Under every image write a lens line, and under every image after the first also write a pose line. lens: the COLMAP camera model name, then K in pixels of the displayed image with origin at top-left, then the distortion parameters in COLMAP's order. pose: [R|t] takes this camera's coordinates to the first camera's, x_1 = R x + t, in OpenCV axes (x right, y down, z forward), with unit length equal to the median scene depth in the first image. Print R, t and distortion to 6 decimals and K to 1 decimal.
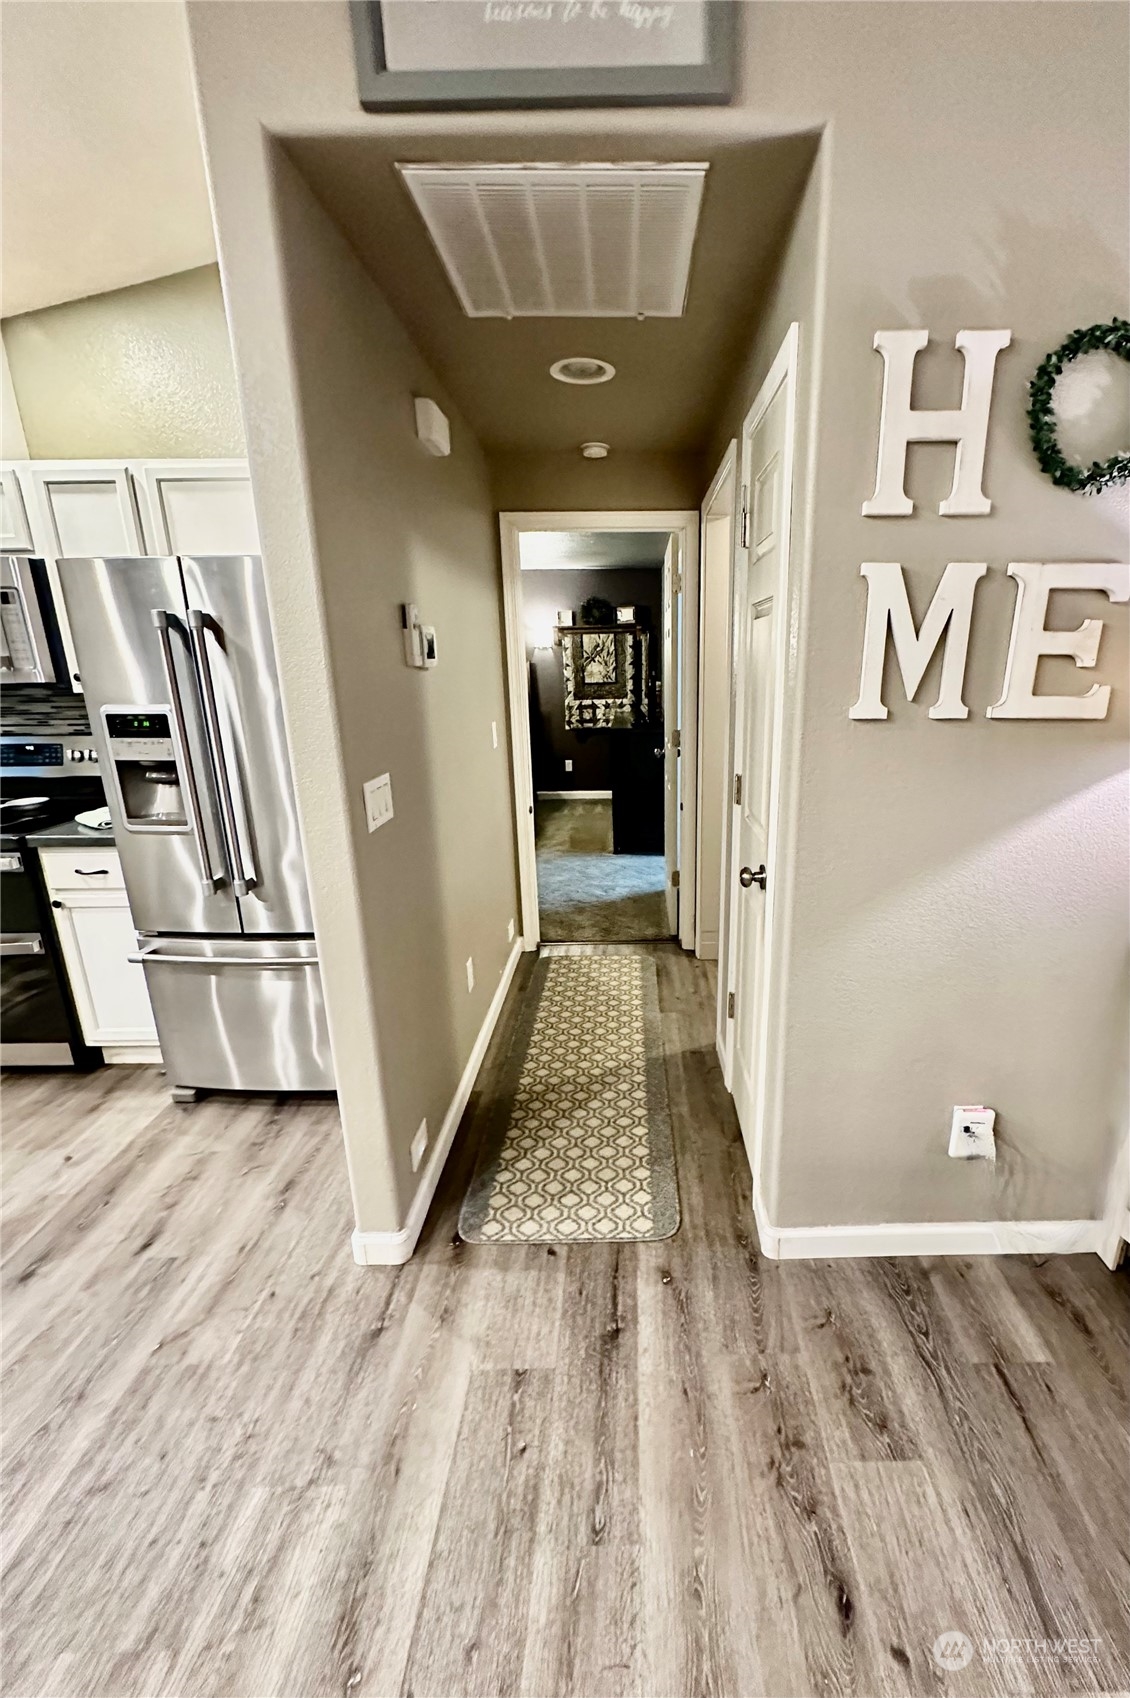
lens RADIAL K [[685.0, 0, 640.1], [0, 685.0, 848.2], [0, 0, 1]] dist [-0.000487, -0.000151]
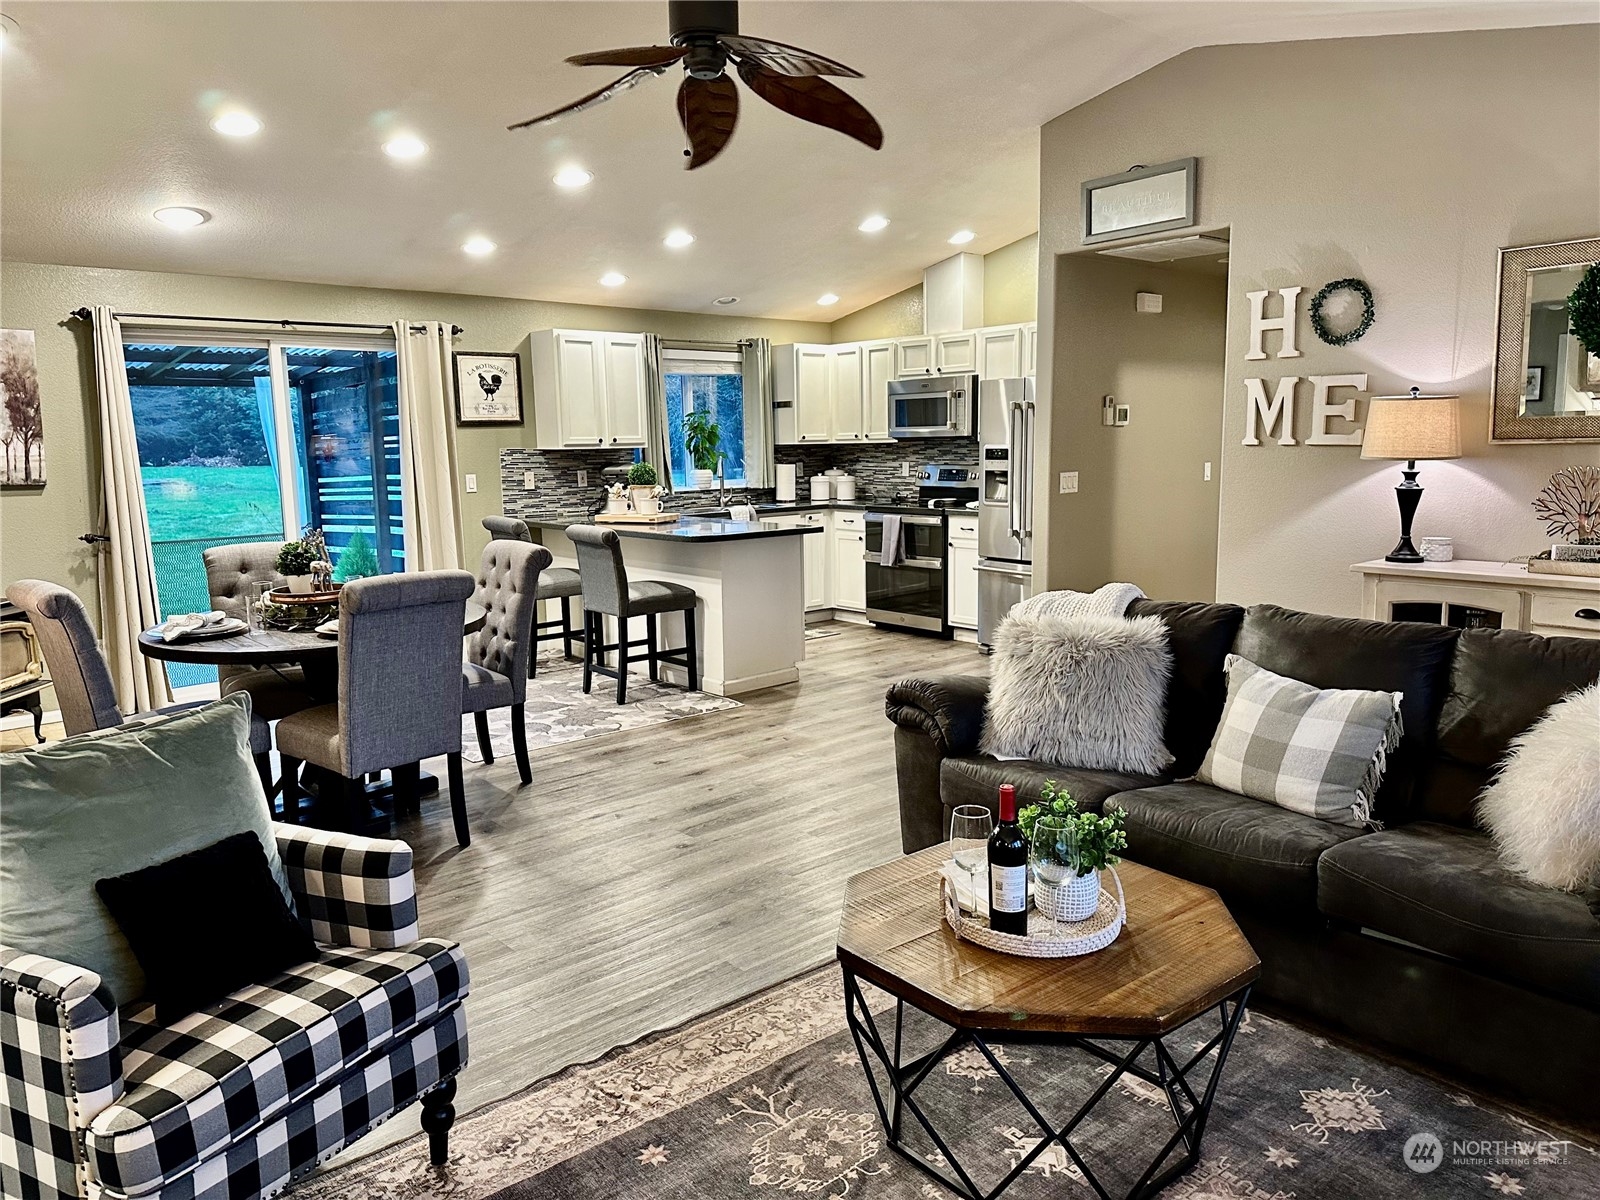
lens RADIAL K [[1102.2, 0, 791.6], [0, 1102.2, 596.3], [0, 0, 1]] dist [0.103874, -0.132607]
pose [[0.652700, 0.106911, -0.750035, 1.483150], [-0.189639, 0.981532, -0.025120, 0.462948], [0.733498, 0.158632, 0.660921, -1.678204]]
